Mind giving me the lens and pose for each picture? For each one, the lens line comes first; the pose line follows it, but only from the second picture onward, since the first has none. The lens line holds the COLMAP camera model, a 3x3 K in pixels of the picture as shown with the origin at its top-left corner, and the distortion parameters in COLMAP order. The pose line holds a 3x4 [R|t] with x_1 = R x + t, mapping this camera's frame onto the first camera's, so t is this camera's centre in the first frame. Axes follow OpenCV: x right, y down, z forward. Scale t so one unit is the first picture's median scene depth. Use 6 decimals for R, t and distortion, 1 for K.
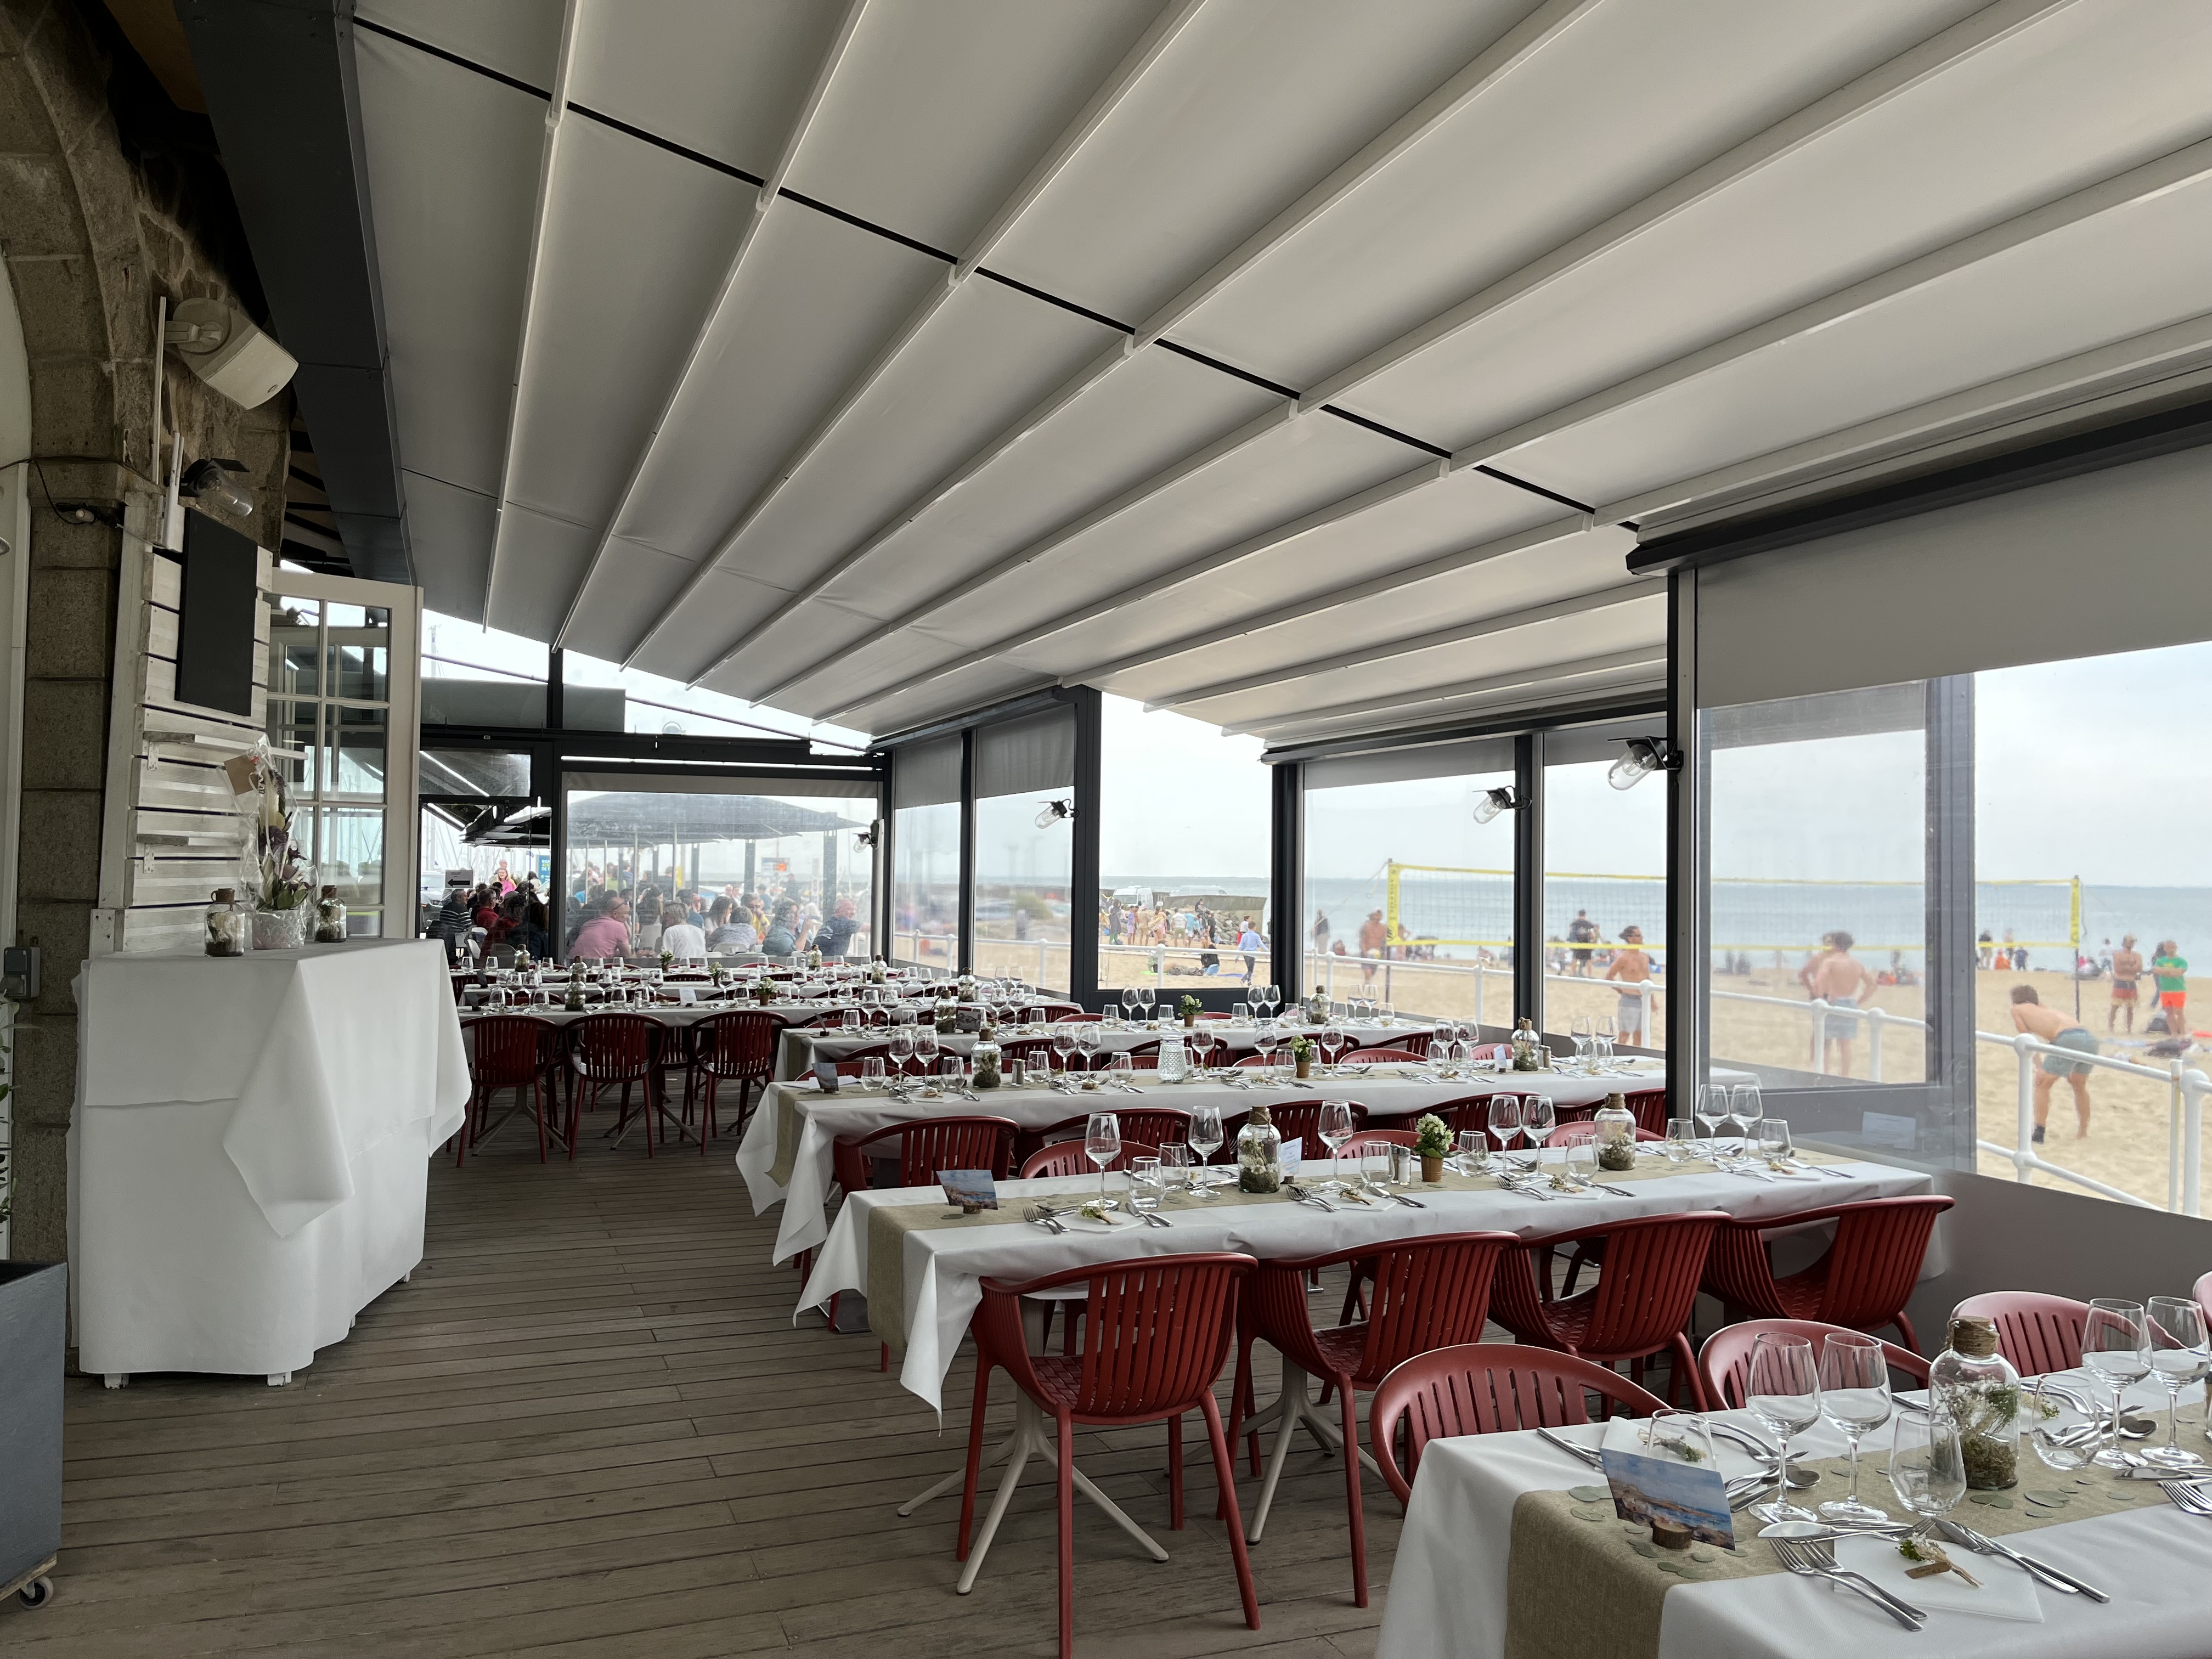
lens RADIAL K [[1658.0, 0, 1099.7], [0, 1658.0, 837.0], [0, 0, 1]] dist [0.049349, -0.091036]
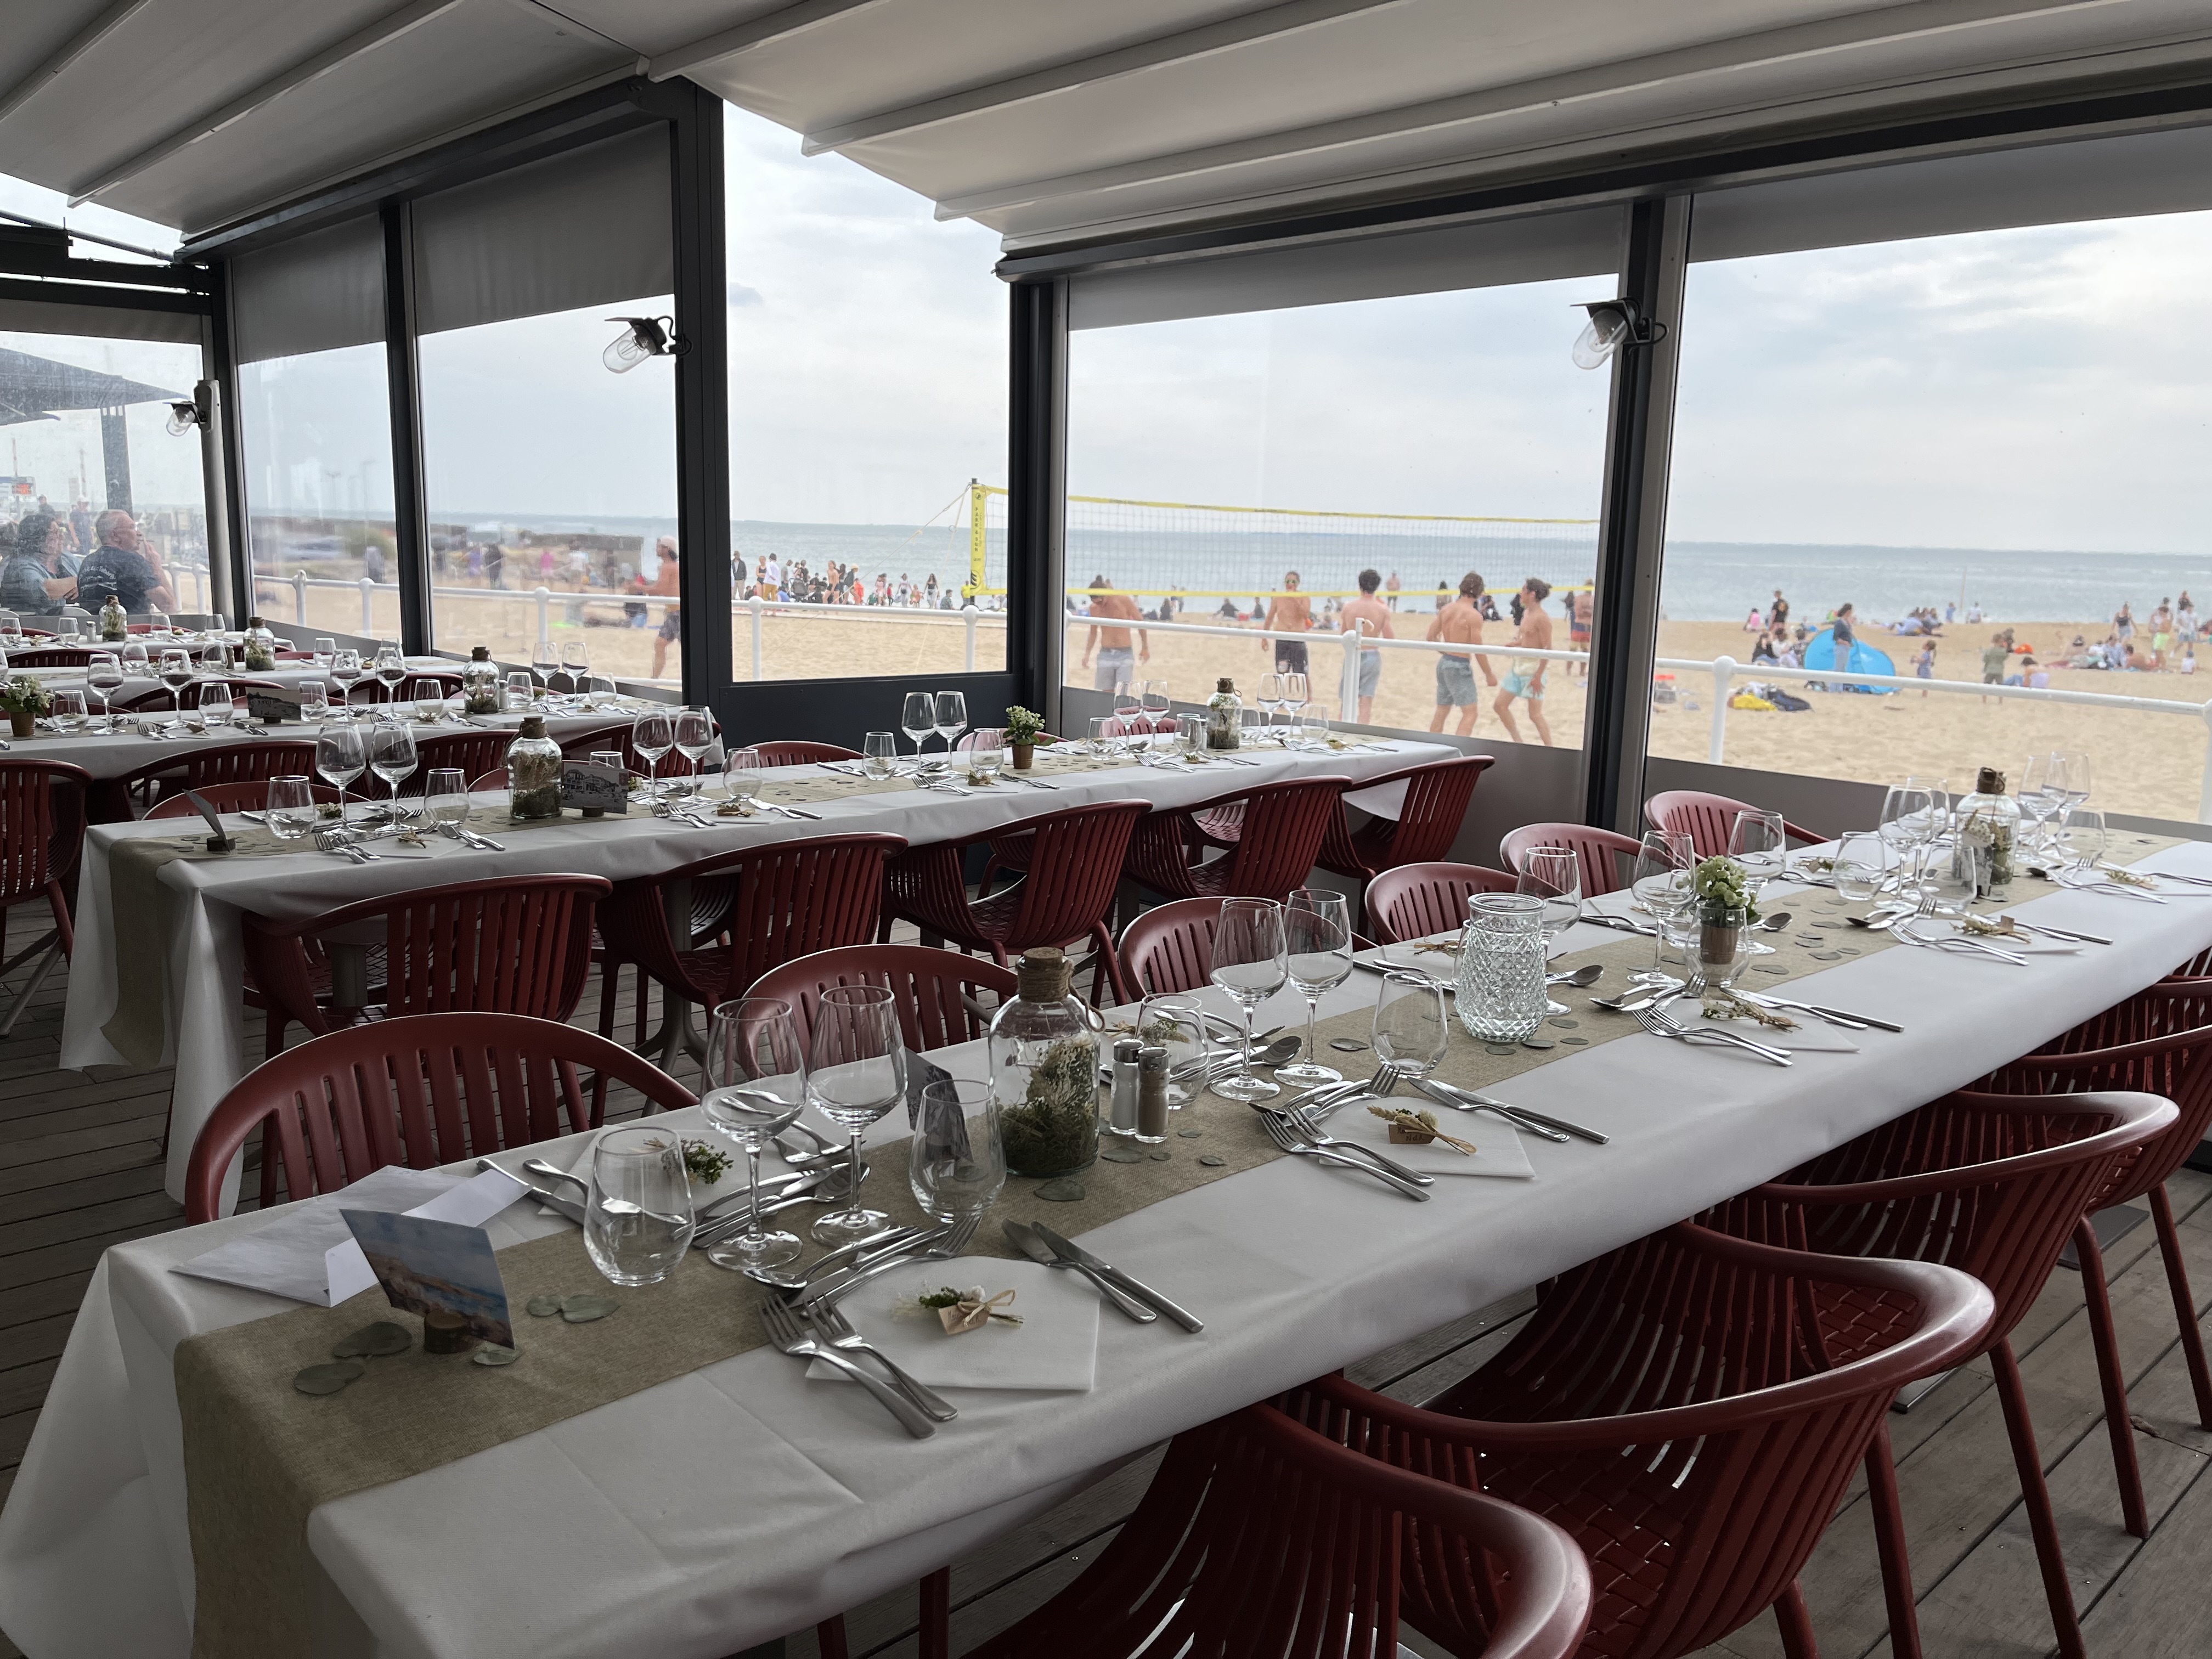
lens RADIAL K [[1658.0, 0, 1125.1], [0, 1658.0, 840.0], [0, 0, 1]] dist [0.049349, -0.091036]
pose [[0.925735, -0.056328, 0.373954, -0.111554], [-0.024507, 0.977831, 0.207956, 0.031549], [-0.377378, -0.201676, 0.903832, 0.552780]]
